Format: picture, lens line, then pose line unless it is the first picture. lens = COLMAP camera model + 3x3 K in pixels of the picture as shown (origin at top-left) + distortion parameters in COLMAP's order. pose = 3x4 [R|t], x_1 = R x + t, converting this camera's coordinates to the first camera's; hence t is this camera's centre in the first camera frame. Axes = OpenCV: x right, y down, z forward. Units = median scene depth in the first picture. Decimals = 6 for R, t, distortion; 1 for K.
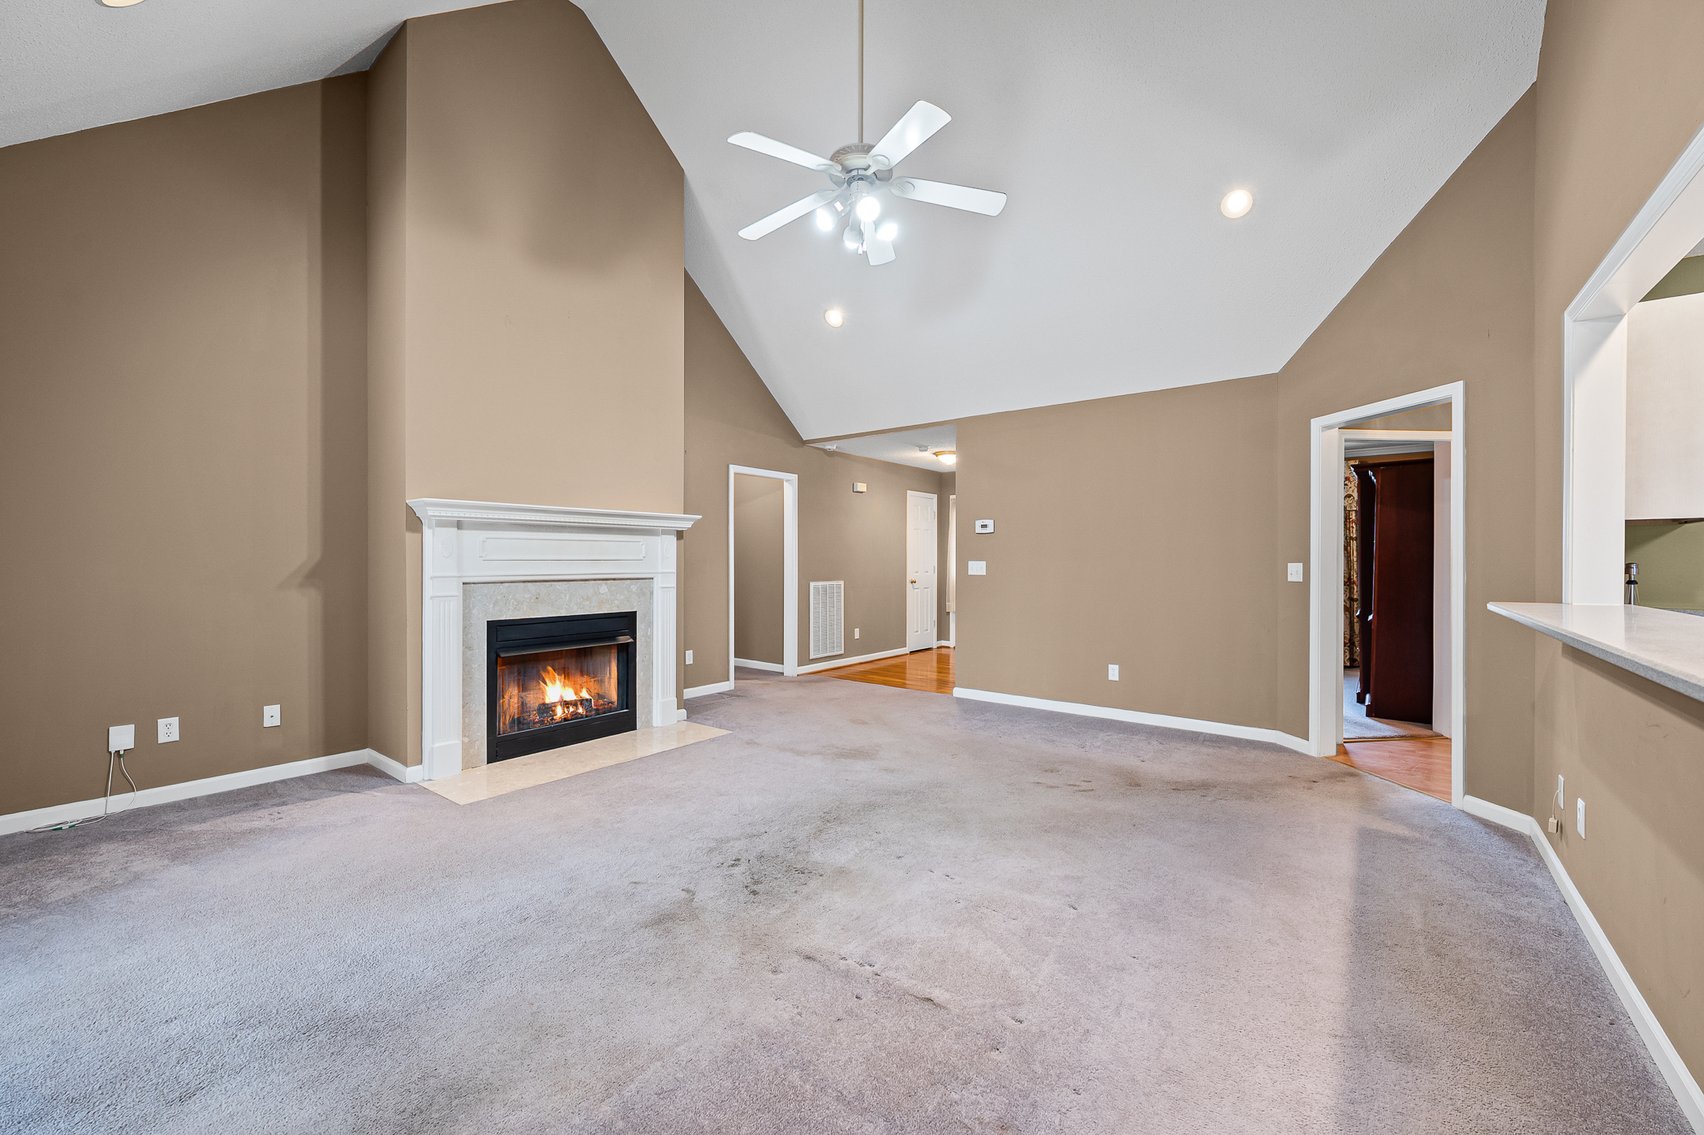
lens RADIAL K [[676.5, 0, 841.7], [0, 676.5, 560.3], [0, 0, 1]] dist [-0.003447, -0.001030]
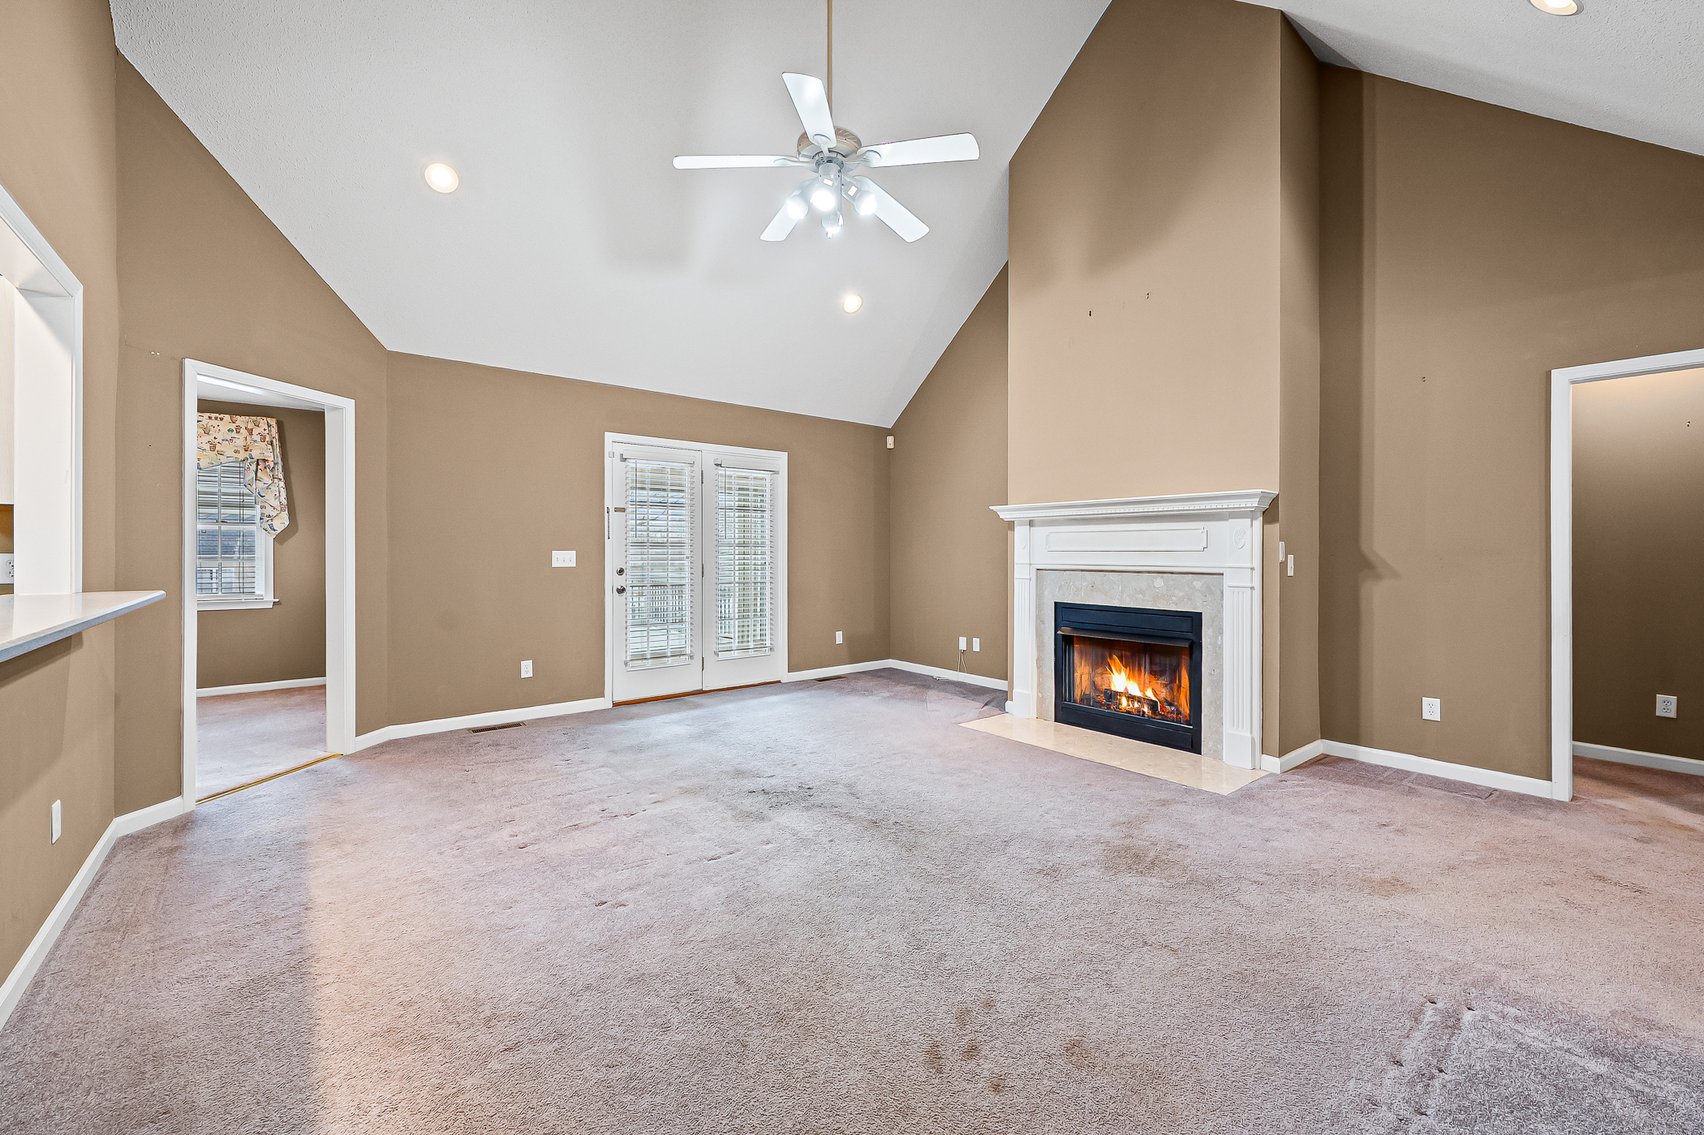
lens RADIAL K [[676.5, 0, 862.5], [0, 676.5, 562.8], [0, 0, 1]] dist [-0.003447, -0.001030]
pose [[-0.204937, 0.016337, -0.978639, 0.659973], [-0.003583, 0.999841, 0.017442, 0.000983], [0.978769, 0.007081, -0.204846, 0.851525]]
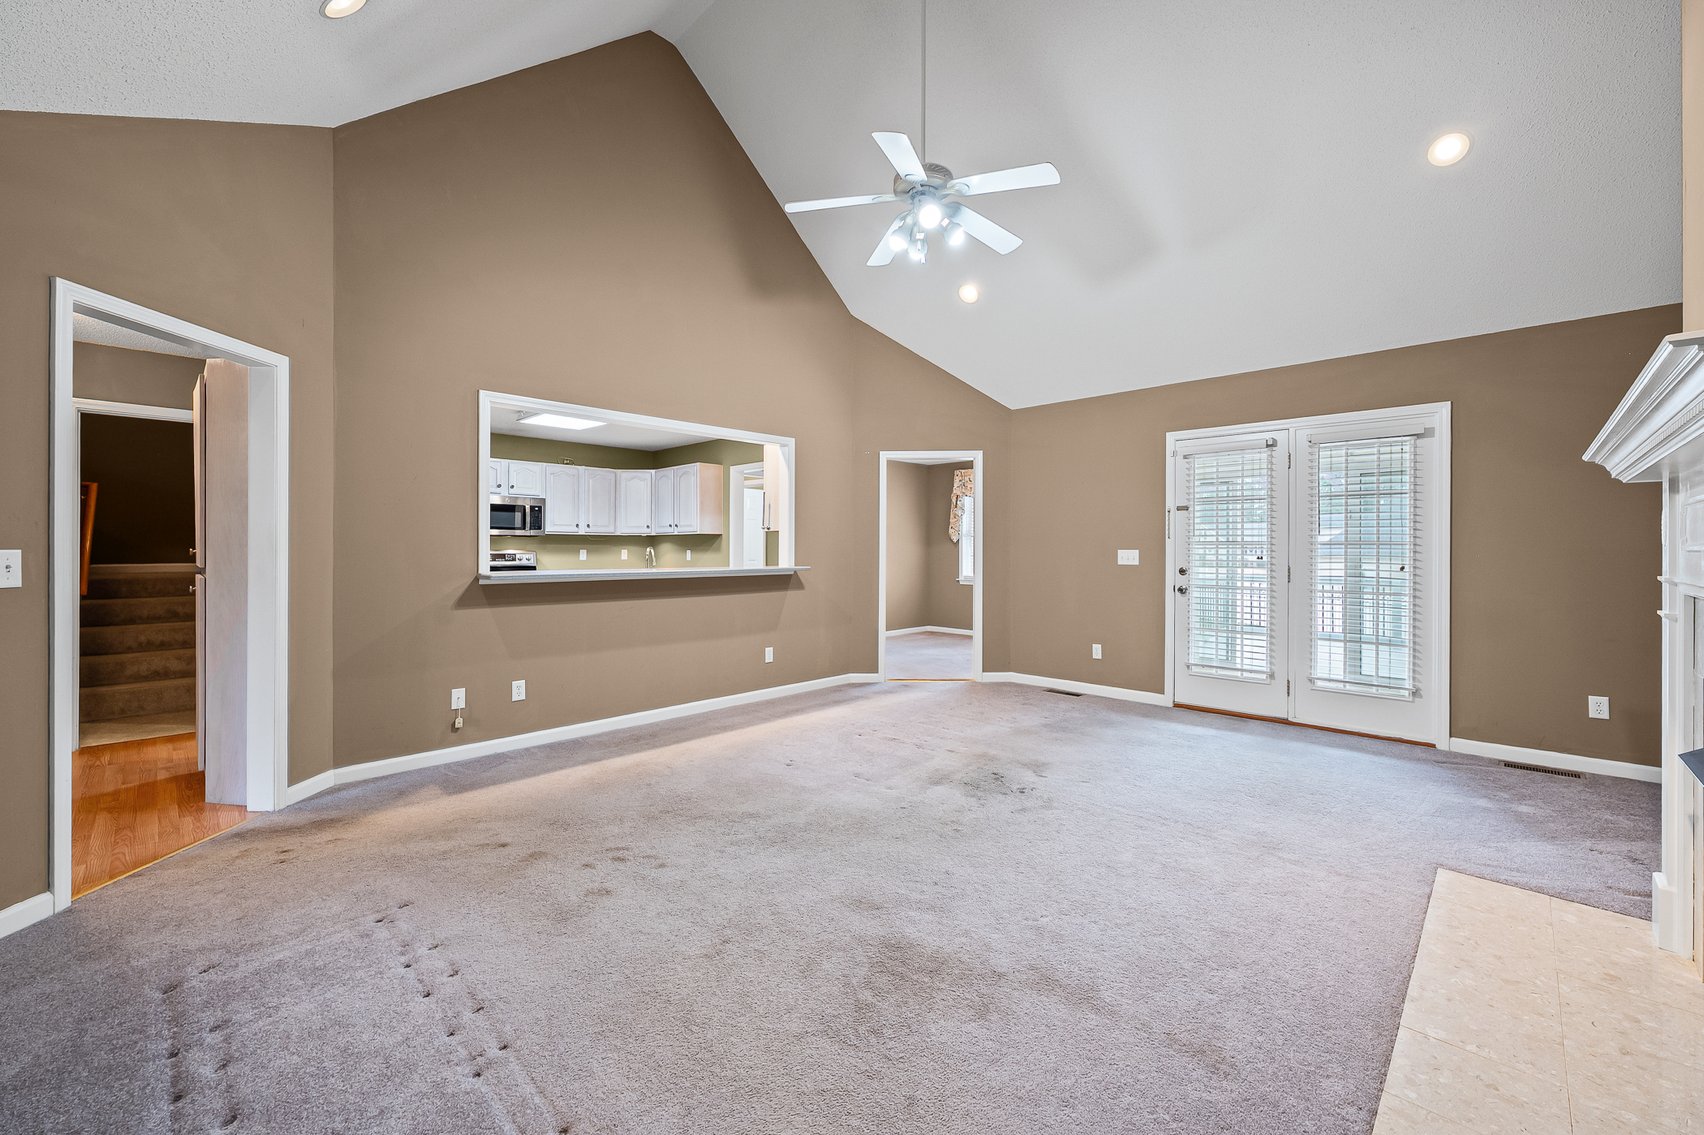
lens RADIAL K [[676.5, 0, 860.6], [0, 676.5, 552.5], [0, 0, 1]] dist [-0.003447, -0.001030]
pose [[-0.996466, -0.005247, 0.083837, 0.023543], [-0.004688, 0.999965, 0.006861, 0.001033], [-0.083870, 0.006444, -0.996456, 1.412892]]
